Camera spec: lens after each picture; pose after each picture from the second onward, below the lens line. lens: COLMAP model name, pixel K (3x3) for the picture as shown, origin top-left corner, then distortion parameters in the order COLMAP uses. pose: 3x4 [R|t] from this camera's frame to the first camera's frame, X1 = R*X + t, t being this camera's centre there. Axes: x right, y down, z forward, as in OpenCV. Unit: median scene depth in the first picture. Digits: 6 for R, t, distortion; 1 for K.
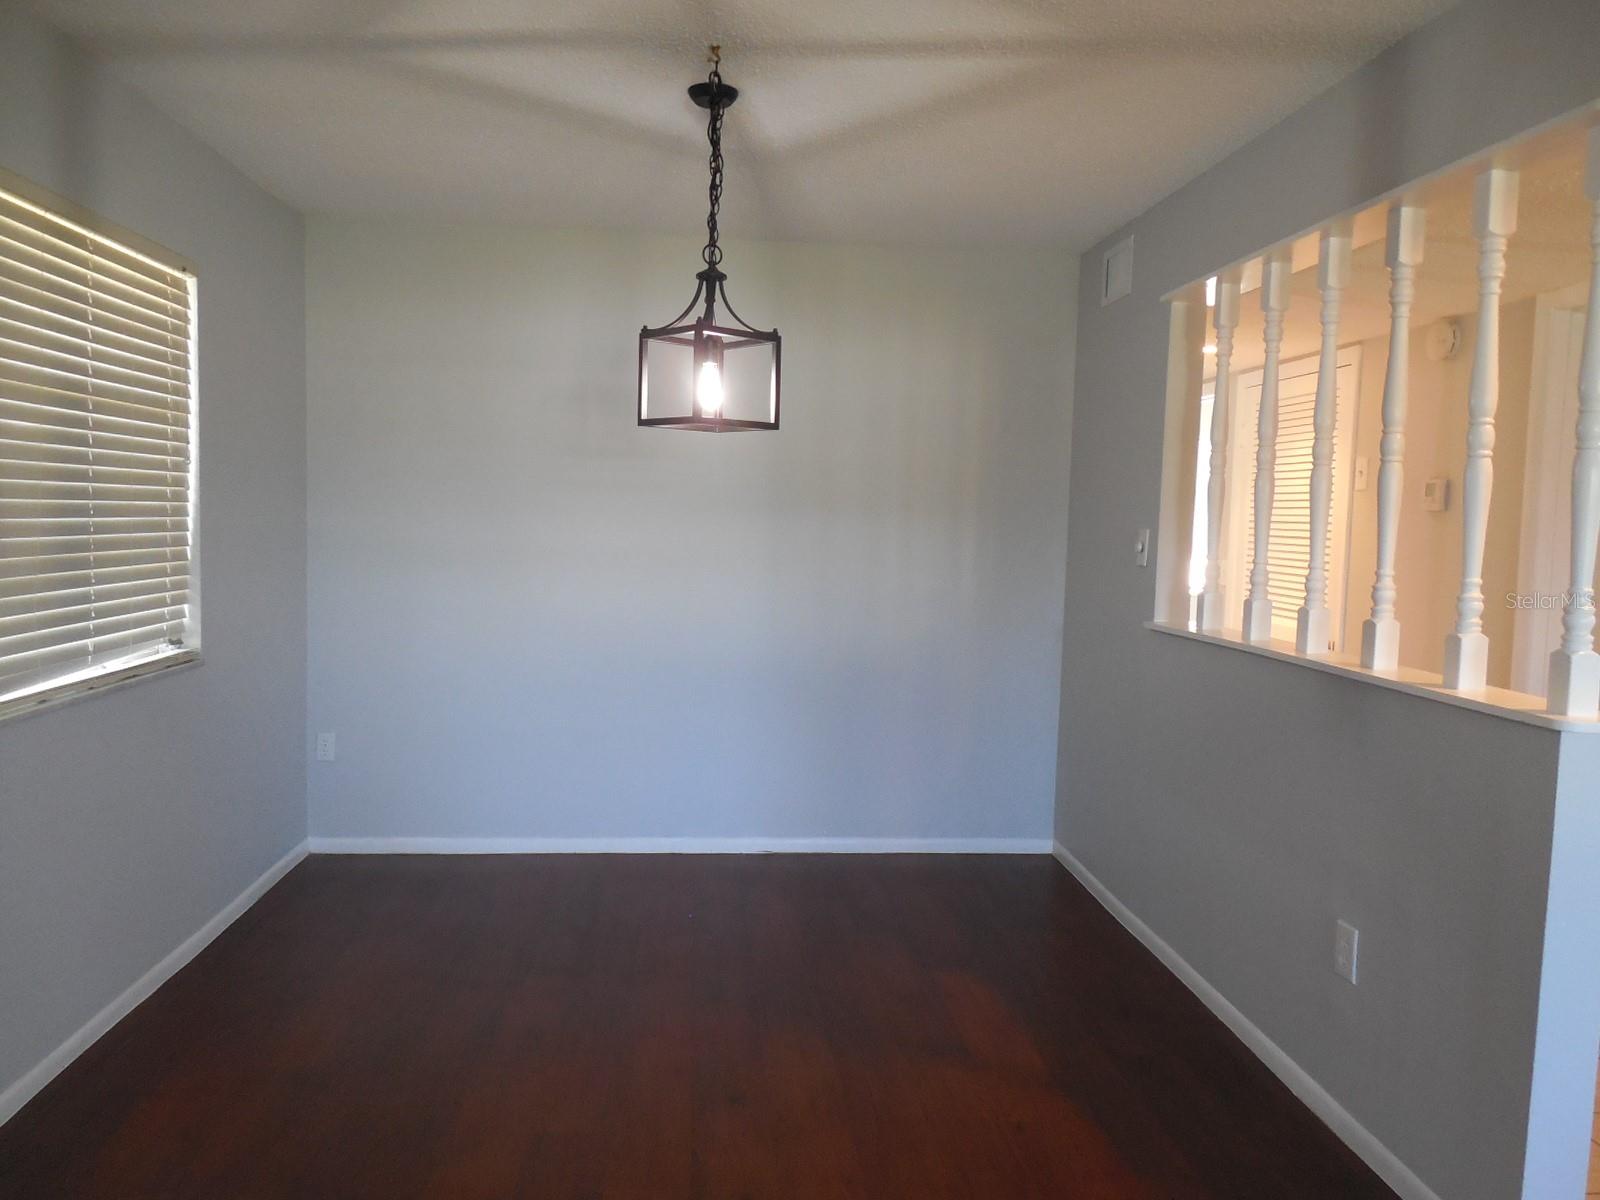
lens RADIAL K [[1202.2, 0, 803.7], [0, 1202.2, 592.5], [0, 0, 1]] dist [-0.005881, 0.000618]
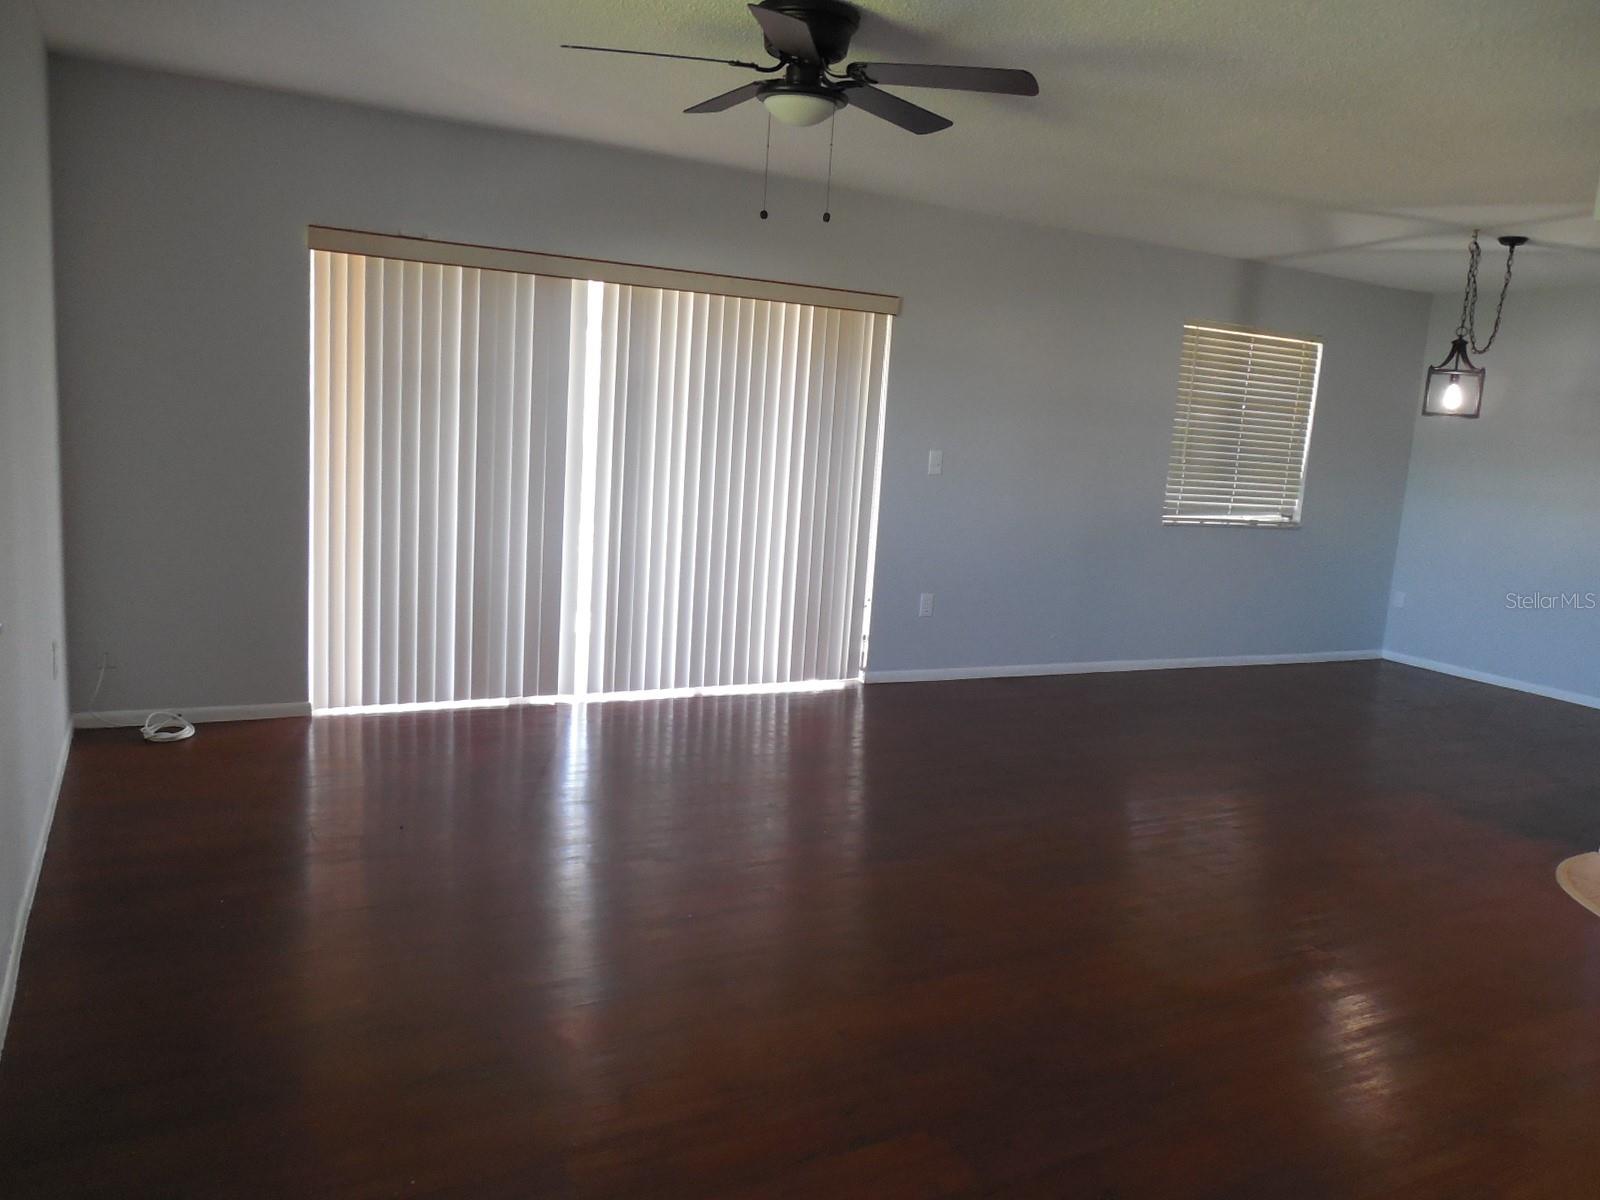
lens RADIAL K [[1202.2, 0, 795.0], [0, 1202.2, 607.5], [0, 0, 1]] dist [-0.005881, 0.000618]
pose [[0.382902, 0.148092, -0.911841, 1.218323], [-0.121216, 0.986587, 0.109330, 0.081134], [0.915802, 0.068667, 0.395717, -0.697597]]
